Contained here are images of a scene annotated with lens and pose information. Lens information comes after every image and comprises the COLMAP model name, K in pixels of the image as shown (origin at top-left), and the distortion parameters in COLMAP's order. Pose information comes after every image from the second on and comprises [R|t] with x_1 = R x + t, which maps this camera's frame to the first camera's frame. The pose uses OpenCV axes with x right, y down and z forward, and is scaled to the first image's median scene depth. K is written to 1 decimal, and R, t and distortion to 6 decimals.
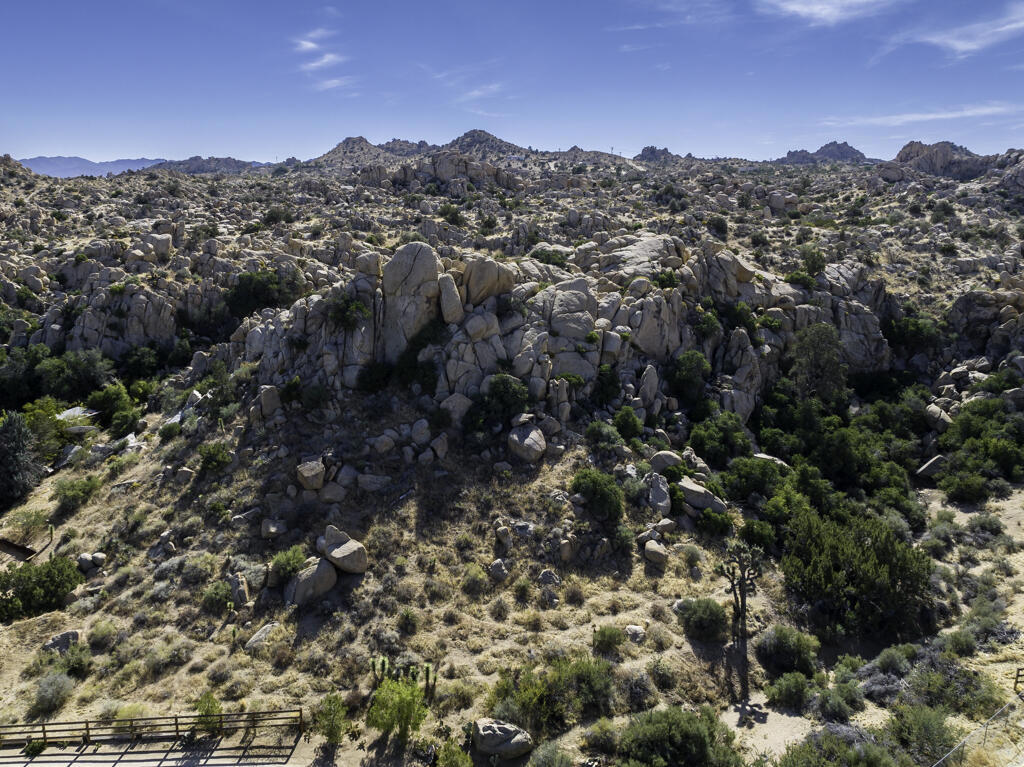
lens RADIAL K [[812.3, 0, 477.9], [0, 812.3, 397.6], [0, 0, 1]] dist [-0.033065, -0.006929]
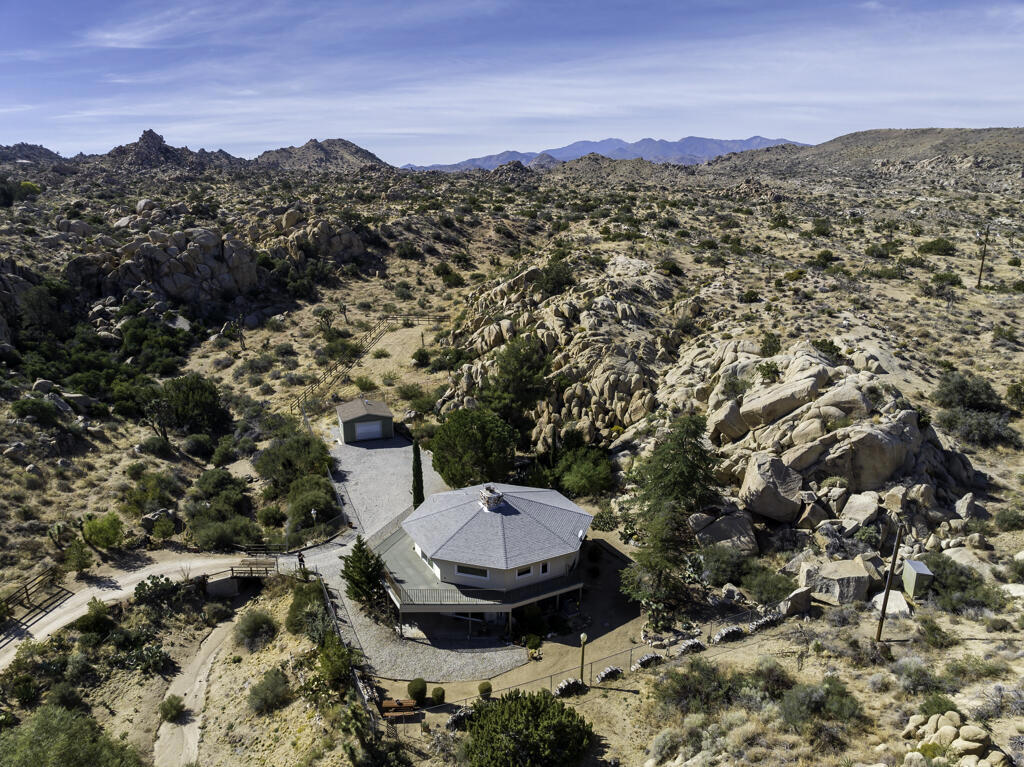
lens RADIAL K [[722.2, 0, 511.3], [0, 722.2, 384.9], [0, 0, 1]] dist [-0.042605, 0.008561]
pose [[0.232291, -0.266109, 0.935536, -0.674410], [0.245295, 0.946783, 0.208402, 0.017301], [-0.941207, 0.181073, 0.285205, -0.096403]]
